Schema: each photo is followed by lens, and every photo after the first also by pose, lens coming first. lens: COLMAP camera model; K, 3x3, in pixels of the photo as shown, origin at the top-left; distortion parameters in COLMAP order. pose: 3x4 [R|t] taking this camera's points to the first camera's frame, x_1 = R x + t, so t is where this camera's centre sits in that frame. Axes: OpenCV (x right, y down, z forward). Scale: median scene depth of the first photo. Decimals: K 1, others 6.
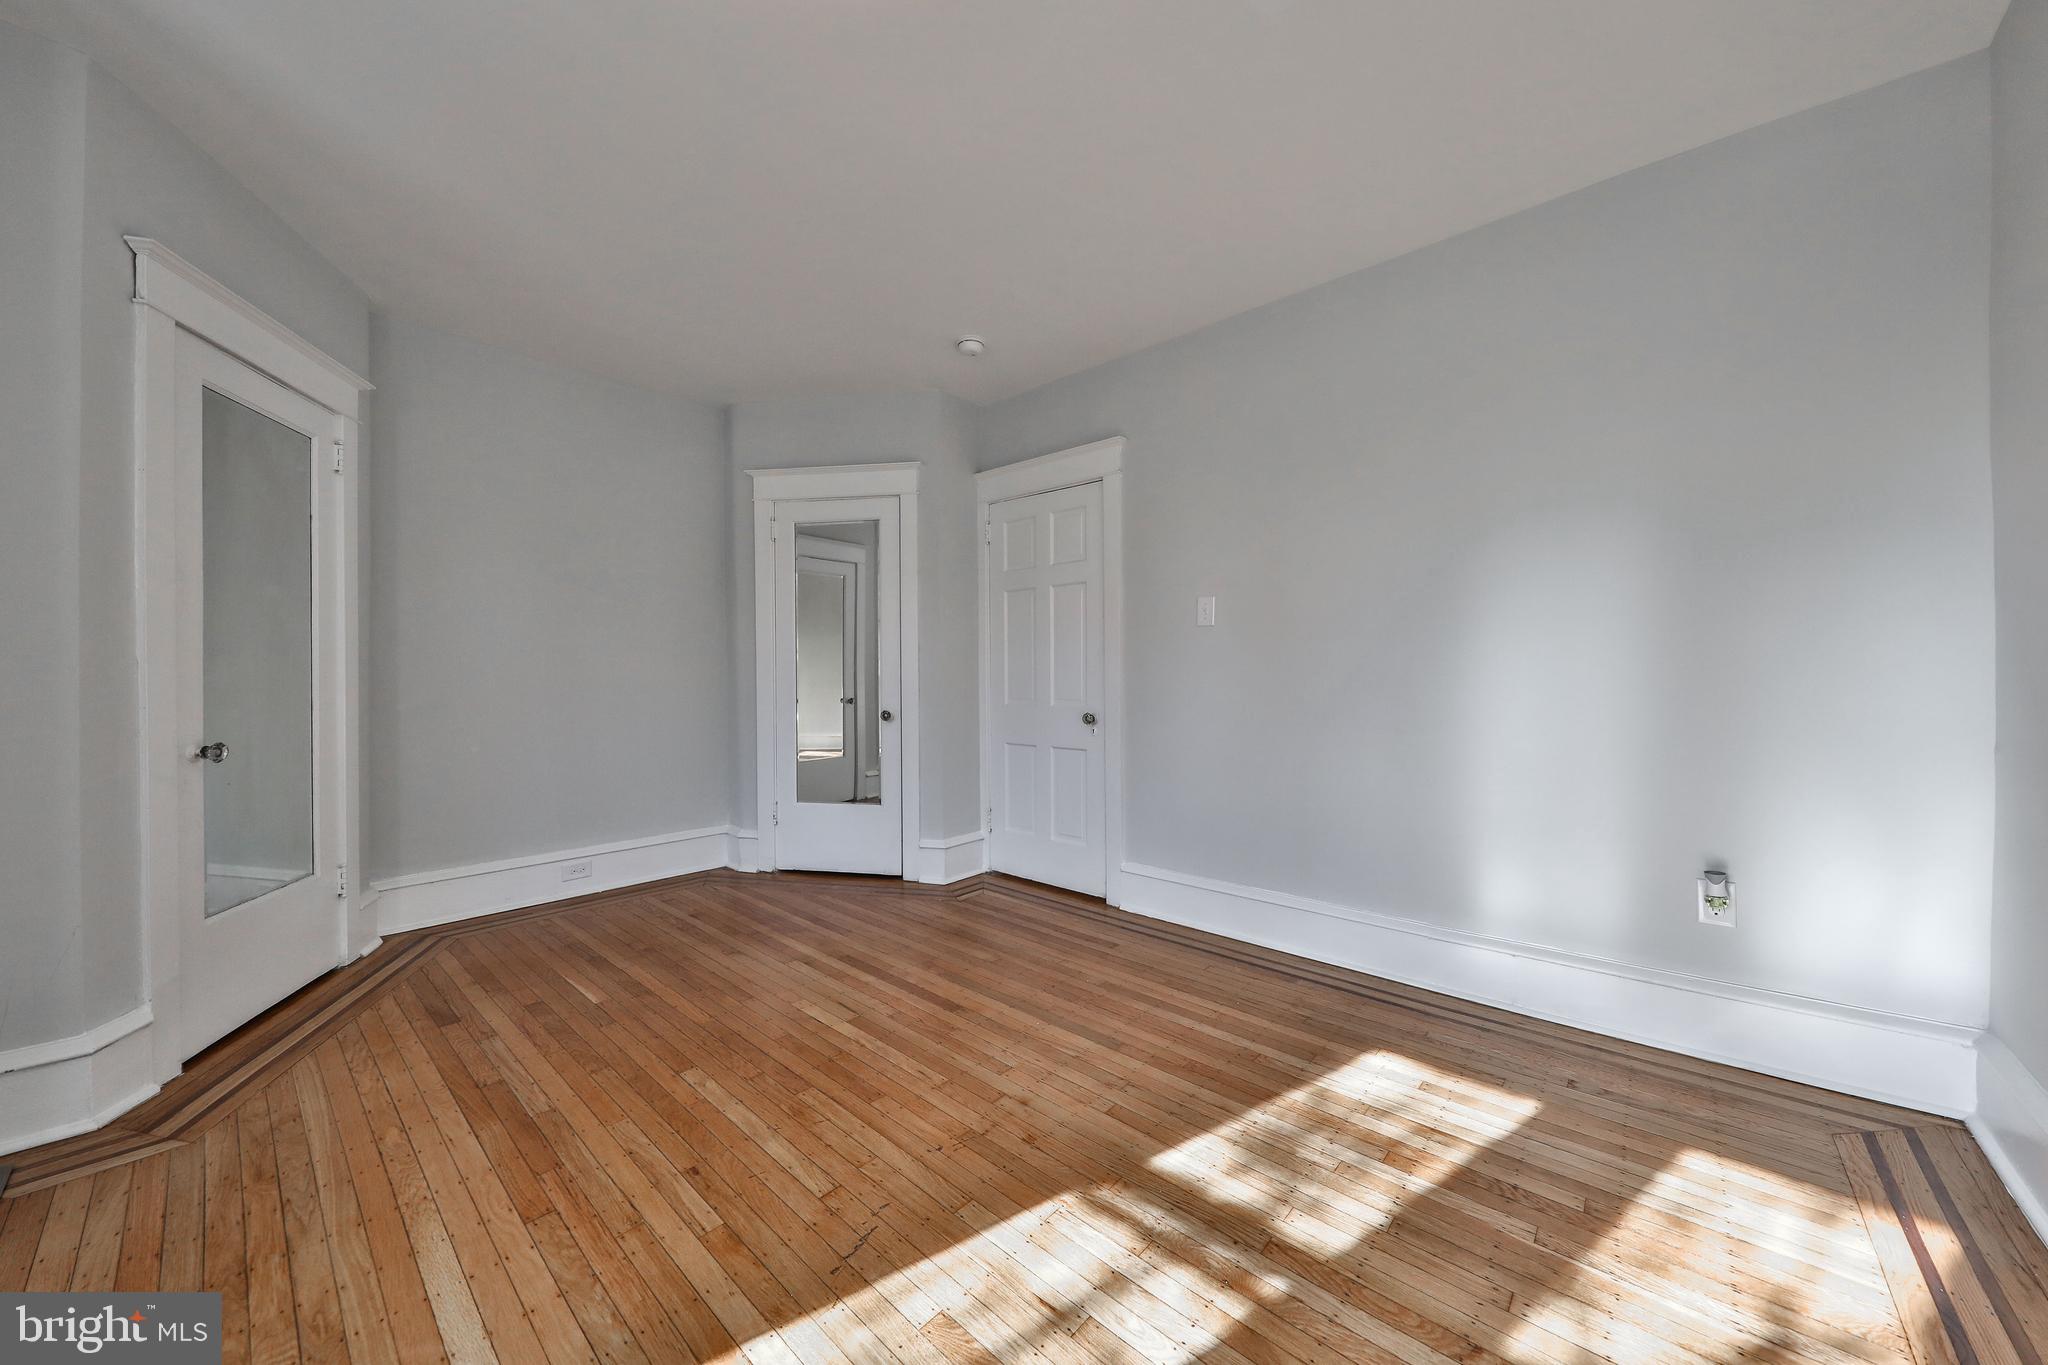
lens RADIAL K [[716.0, 0, 1034.9], [0, 716.0, 672.1], [0, 0, 1]] dist [-0.004758, -0.000658]
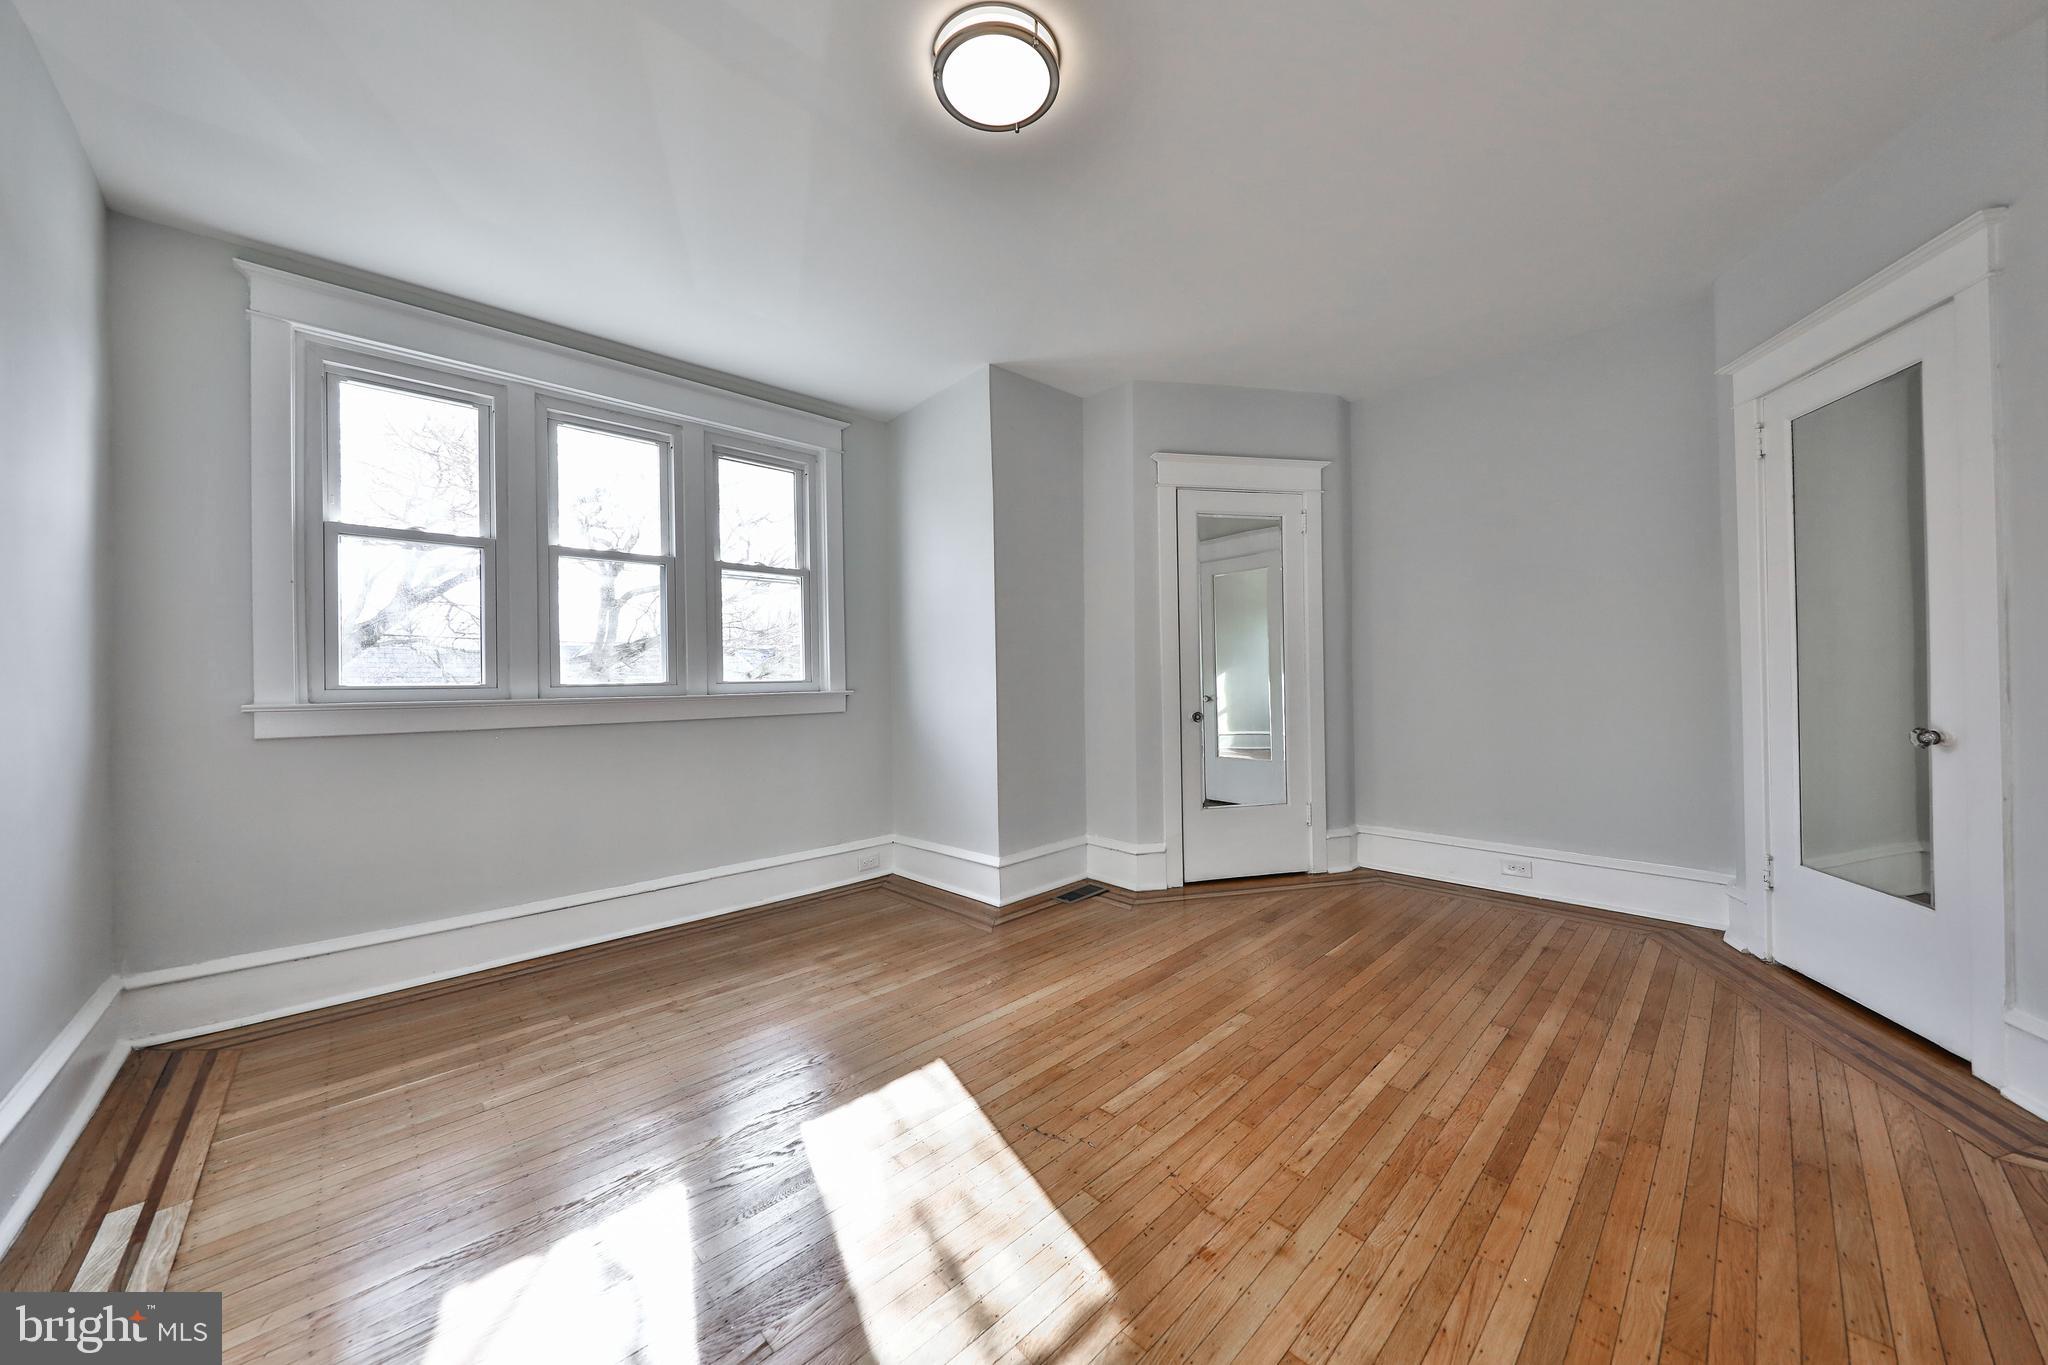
lens RADIAL K [[716.0, 0, 1037.2], [0, 716.0, 682.0], [0, 0, 1]] dist [-0.004758, -0.000658]
pose [[-0.094162, 0.008108, -0.995524, 0.524686], [0.022539, 0.999728, 0.006010, 0.003003], [0.995302, -0.021872, -0.094319, 0.592253]]
